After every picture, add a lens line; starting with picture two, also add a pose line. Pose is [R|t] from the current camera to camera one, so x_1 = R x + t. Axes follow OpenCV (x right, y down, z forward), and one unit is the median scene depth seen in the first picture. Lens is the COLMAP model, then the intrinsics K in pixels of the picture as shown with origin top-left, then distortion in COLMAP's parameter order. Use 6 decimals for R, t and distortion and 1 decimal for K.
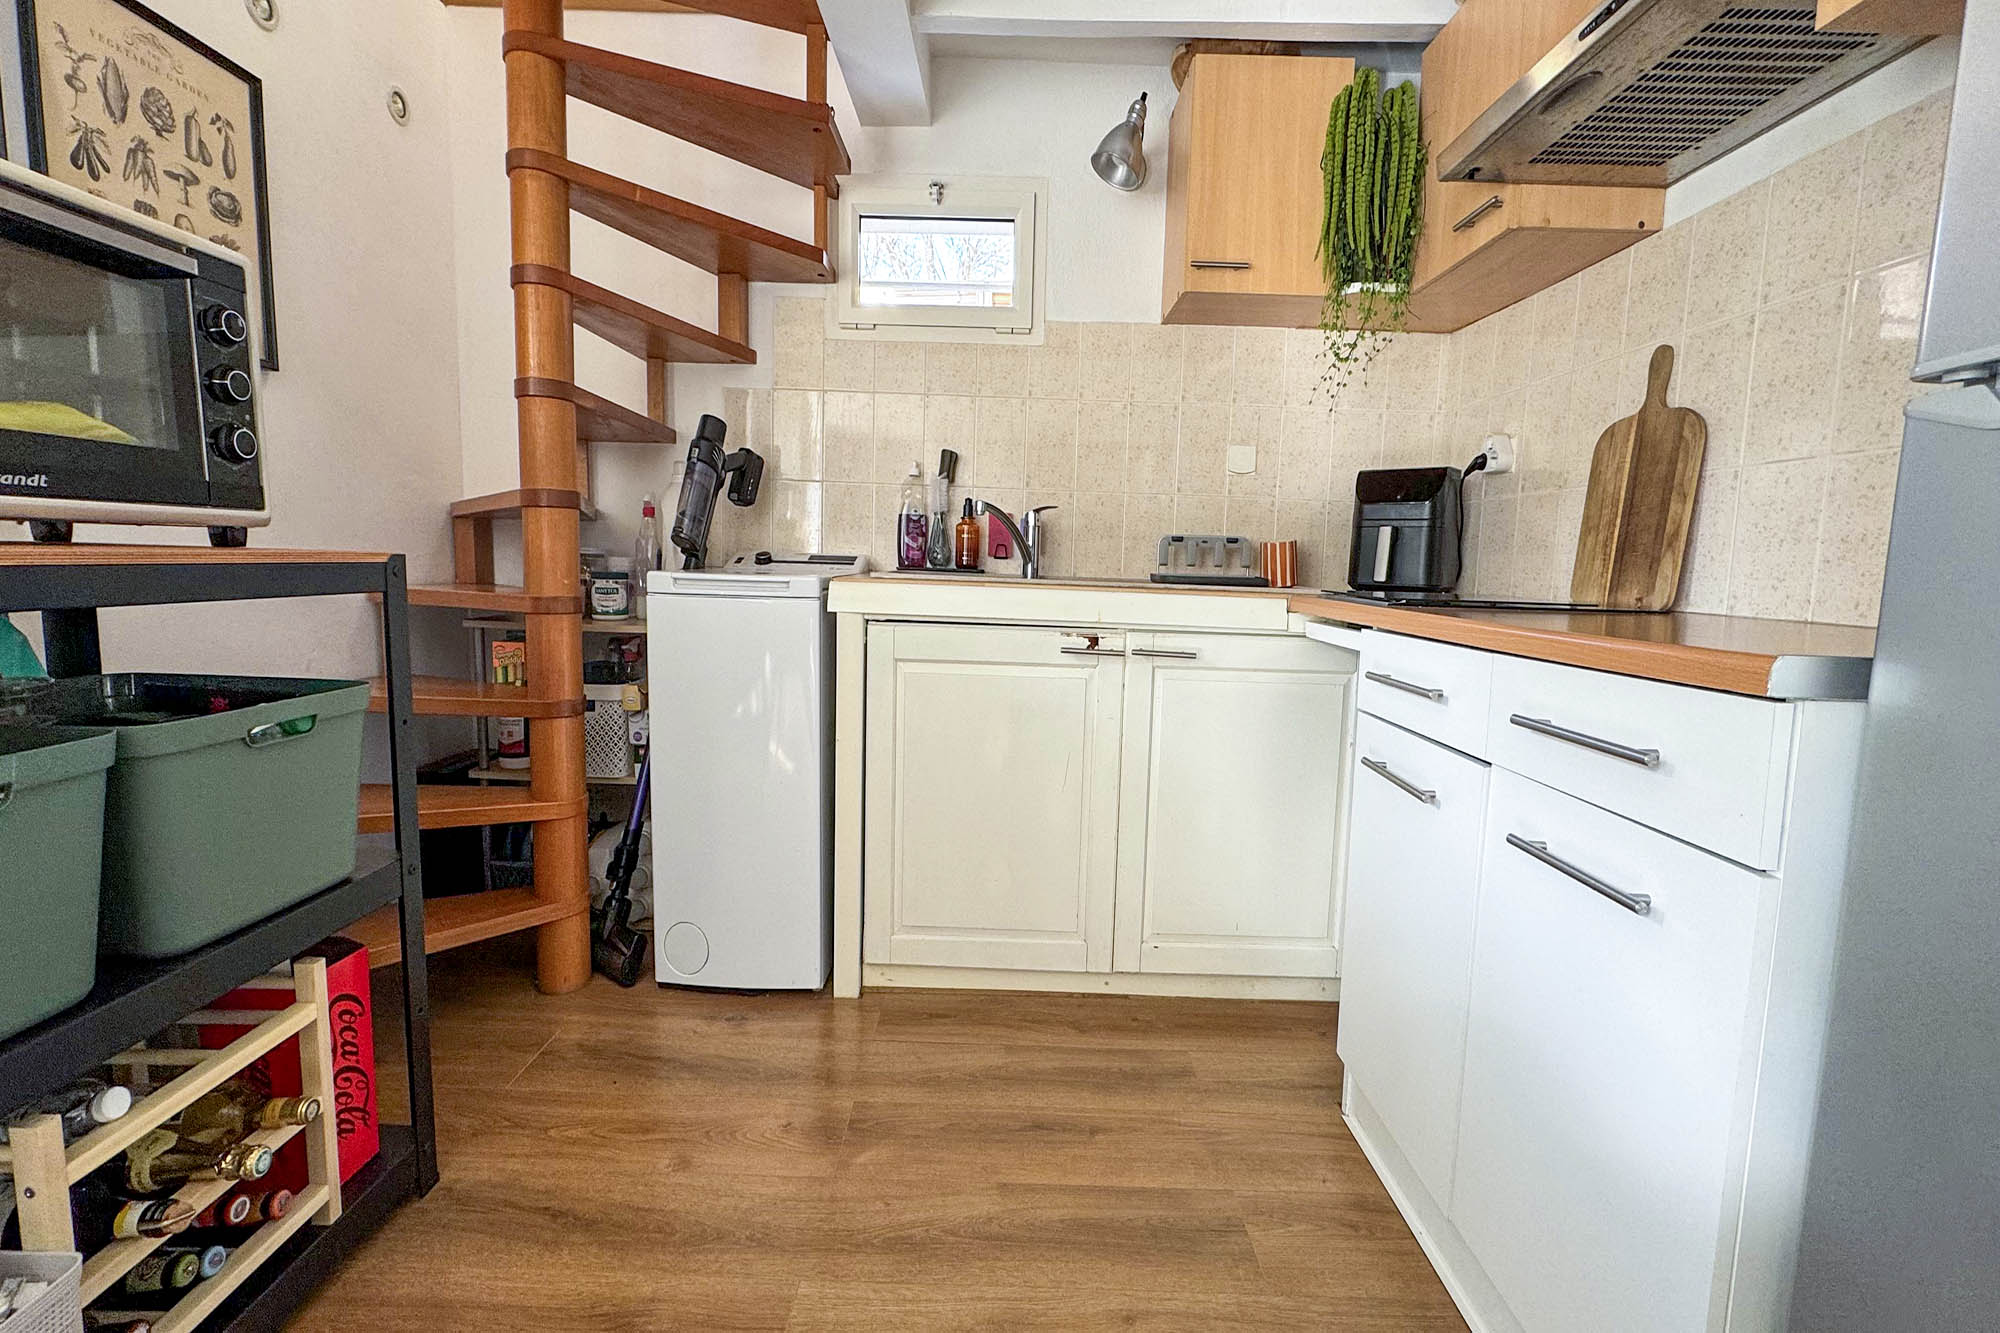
lens RADIAL K [[782.0, 0, 1001.1], [0, 782.0, 630.4], [0, 0, 1]] dist [-0.013015, -0.000106]
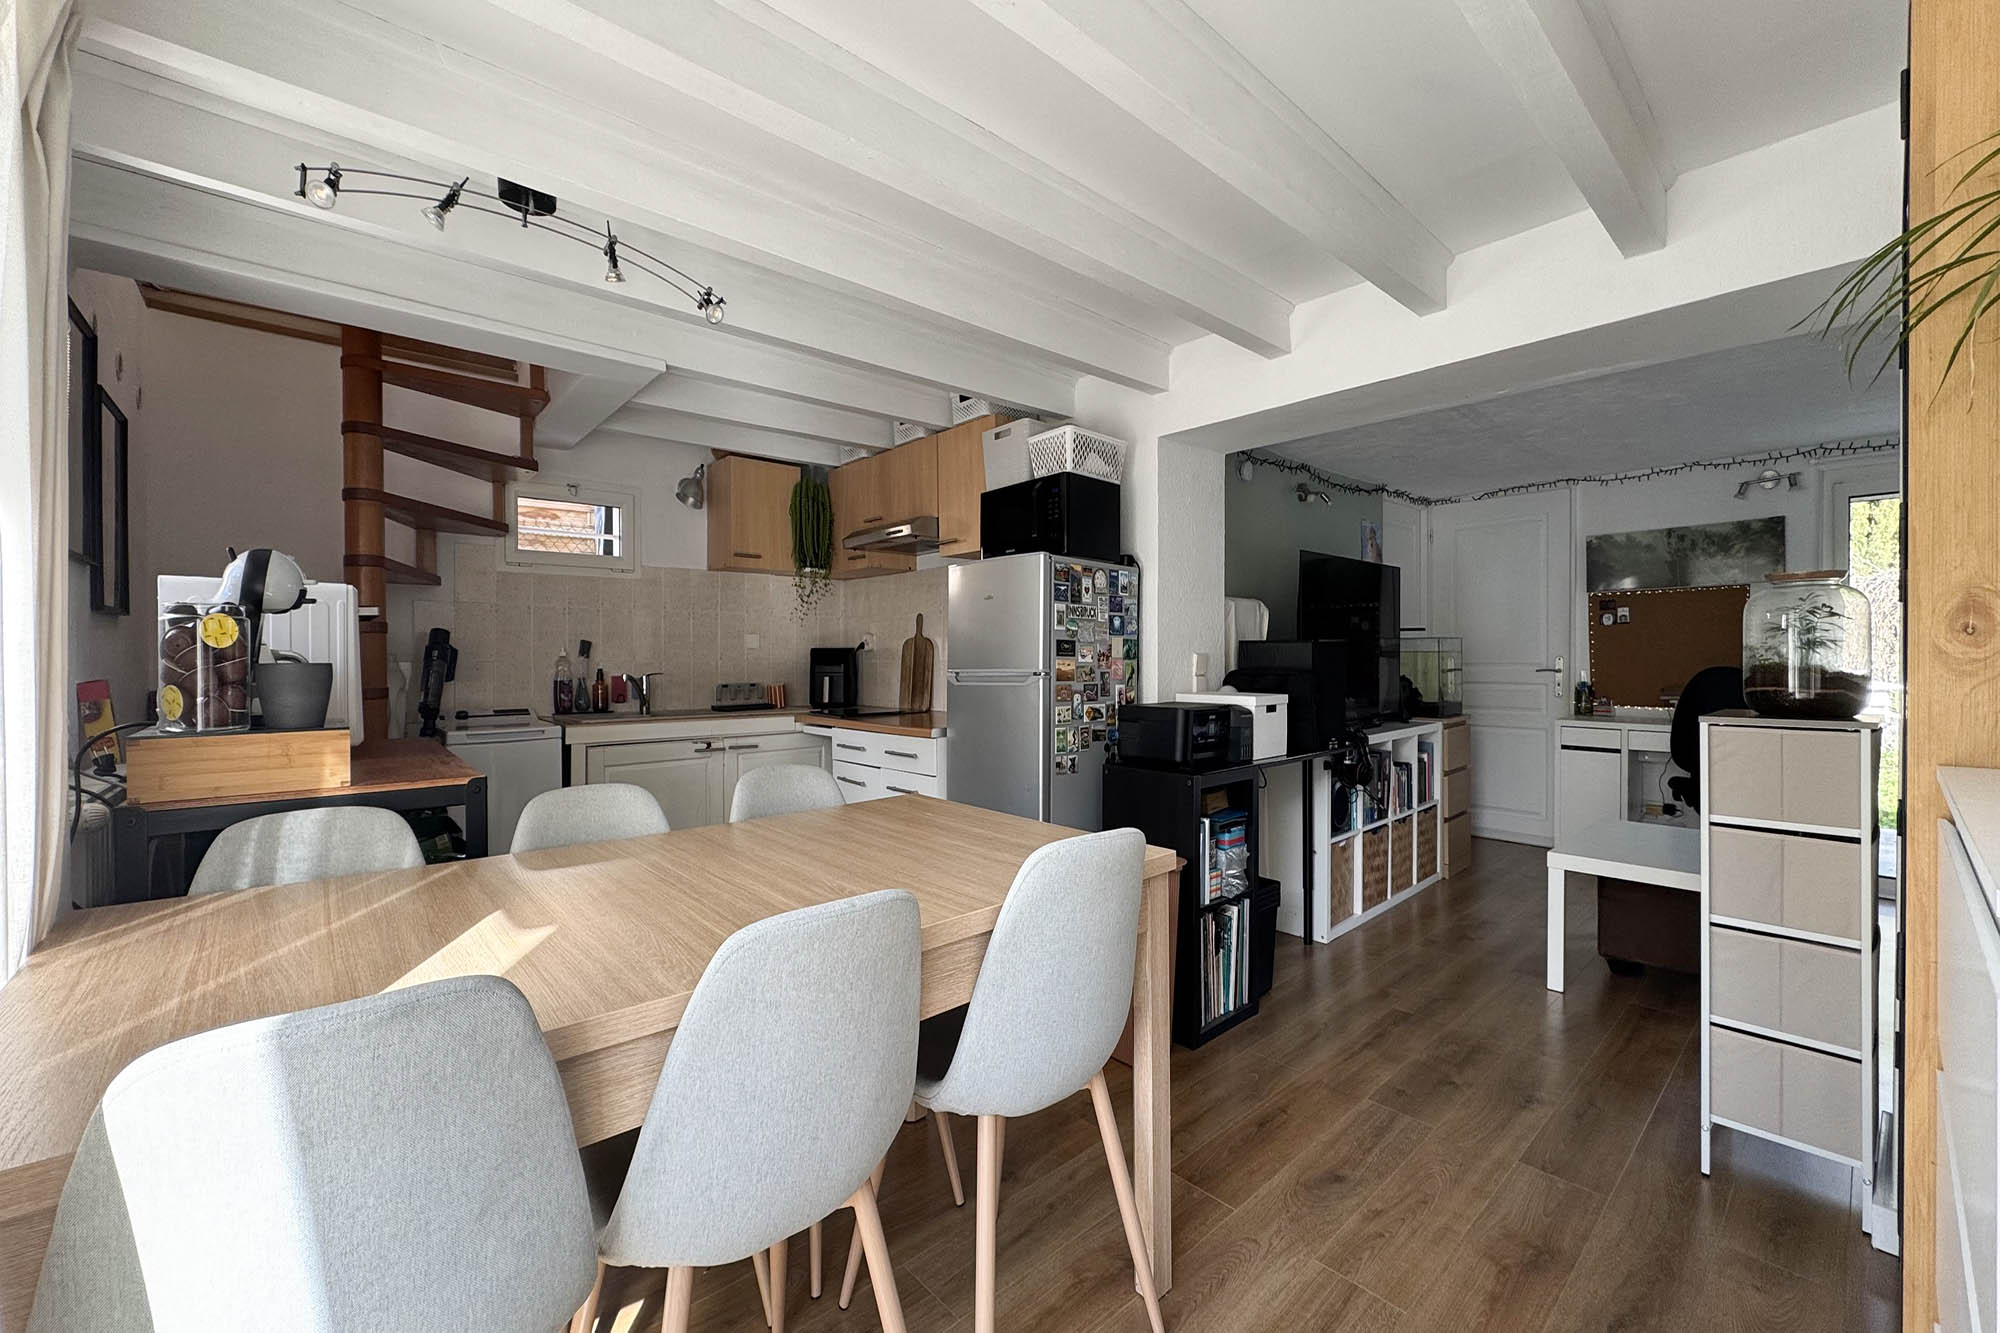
lens RADIAL K [[799.5, 0, 995.6], [0, 799.5, 646.2], [0, 0, 1]] dist [-0.001453, -0.000222]
pose [[0.740341, -0.027045, 0.671687, -0.640096], [0.087840, 0.994515, -0.056774, -0.051327], [-0.666468, 0.101033, 0.738656, -0.947635]]
